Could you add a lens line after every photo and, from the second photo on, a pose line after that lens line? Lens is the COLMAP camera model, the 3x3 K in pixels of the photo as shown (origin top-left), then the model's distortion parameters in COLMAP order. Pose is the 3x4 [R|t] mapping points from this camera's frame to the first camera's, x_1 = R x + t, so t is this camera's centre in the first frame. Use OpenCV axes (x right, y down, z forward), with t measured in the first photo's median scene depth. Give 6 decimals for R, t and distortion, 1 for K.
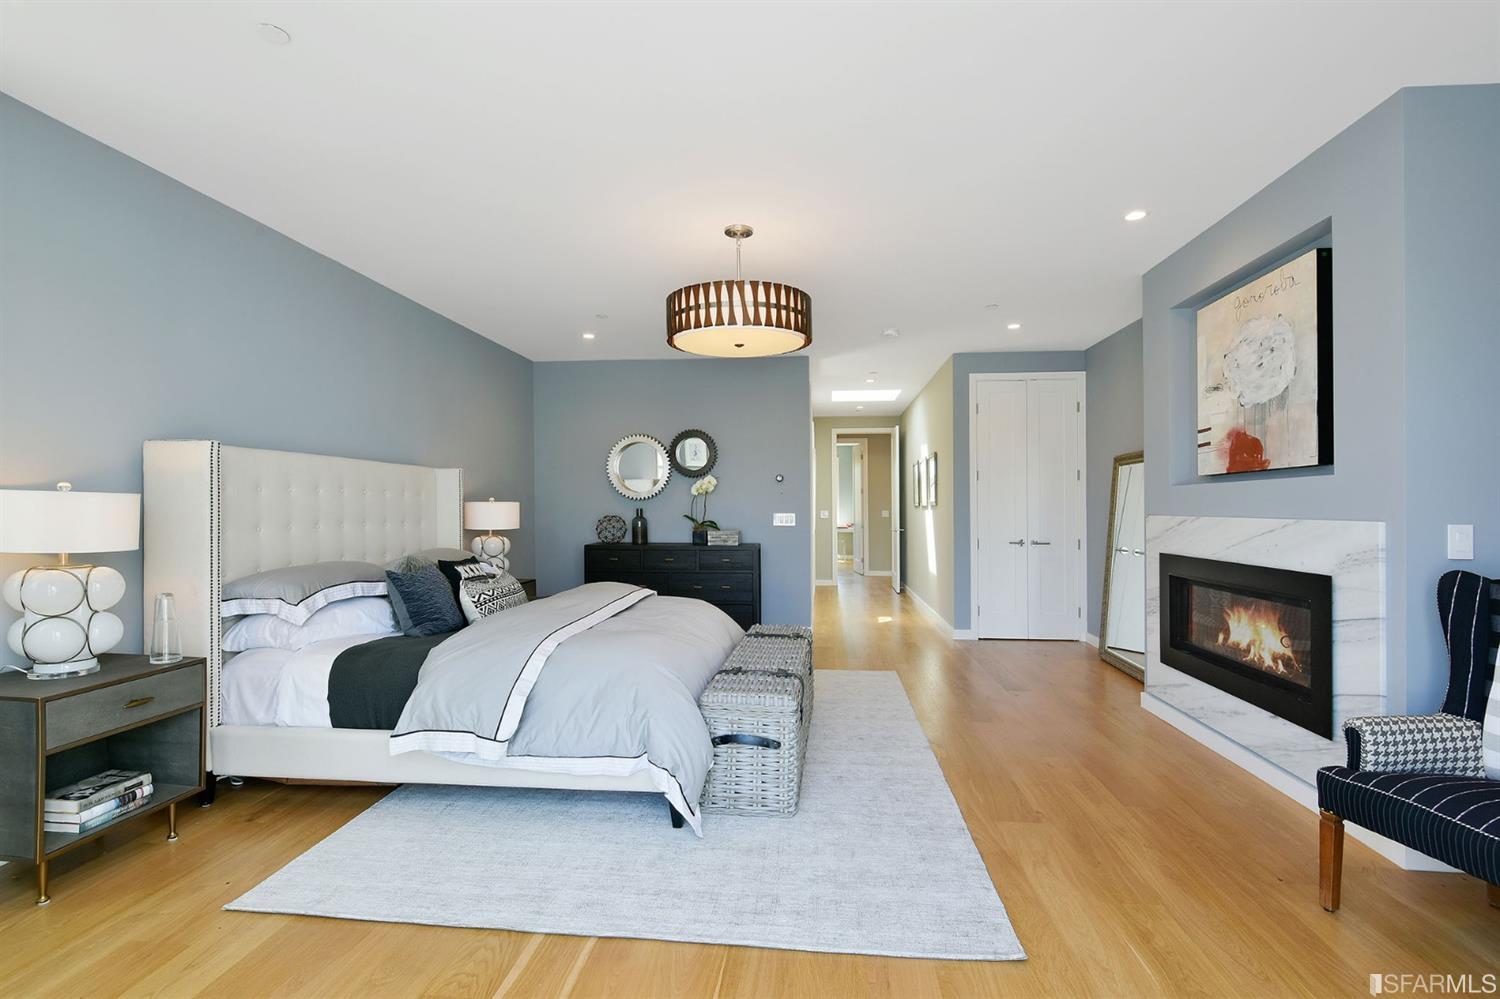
lens RADIAL K [[678.4, 0, 748.0], [0, 678.4, 497.3], [0, 0, 1]] dist [-0.001145, -0.001108]
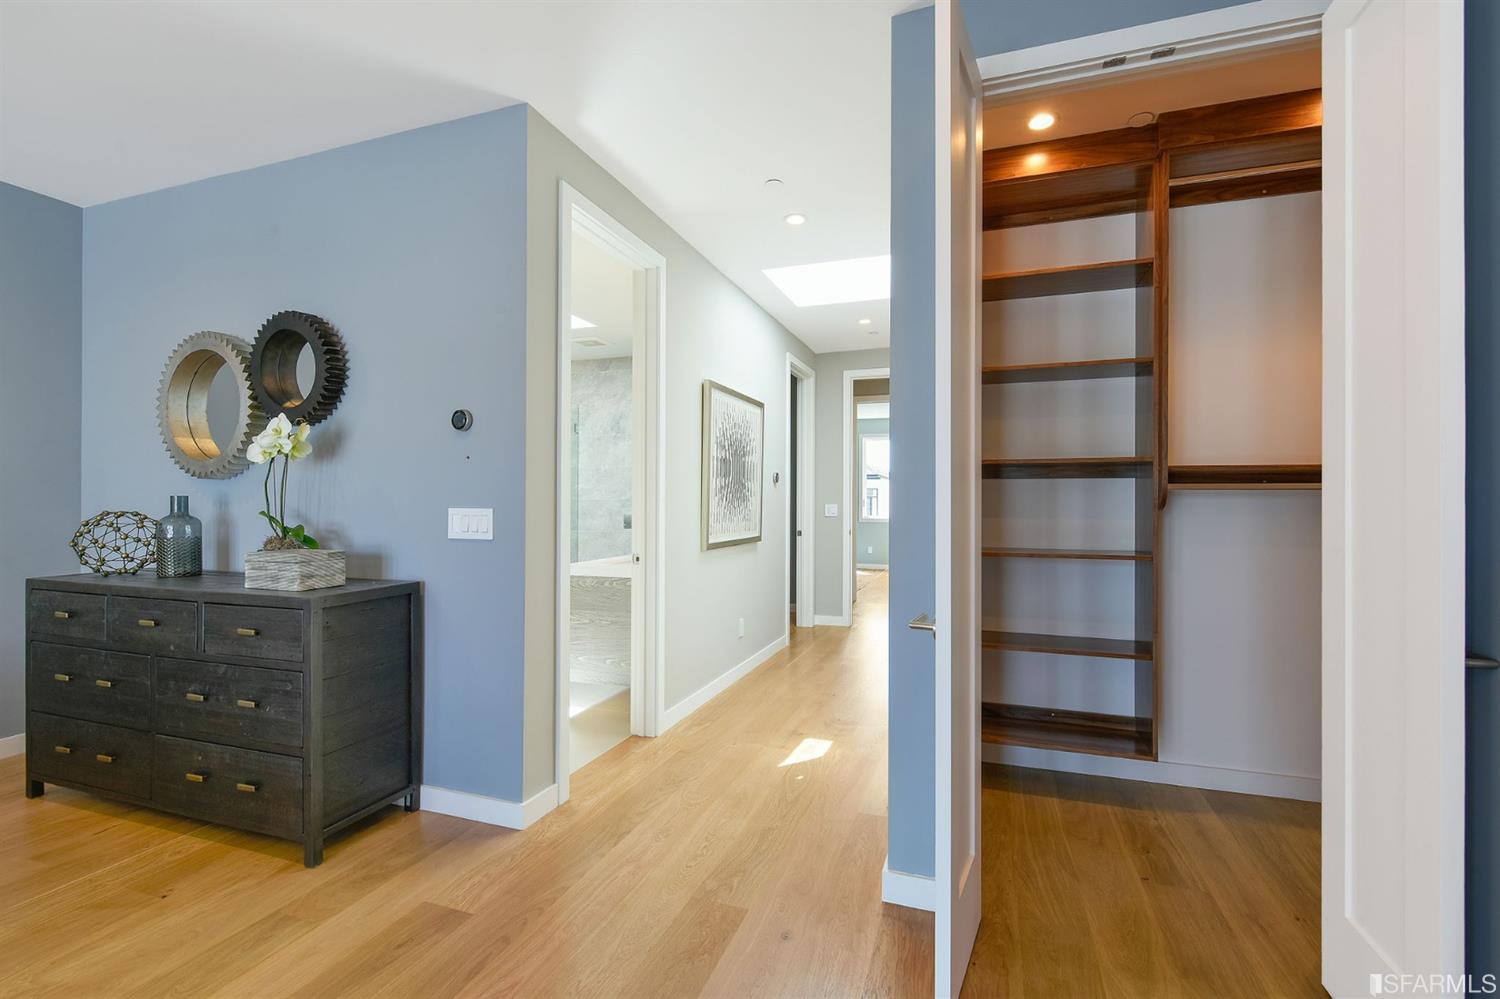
lens RADIAL K [[657.1, 0, 752.7], [0, 657.1, 502.8], [0, 0, 1]] dist [0.001046, -0.005222]
pose [[0.972216, -0.004697, -0.234040, 0.303267], [0.006648, 0.999949, 0.007549, 0.018976], [0.233993, -0.008896, 0.972198, 0.667422]]
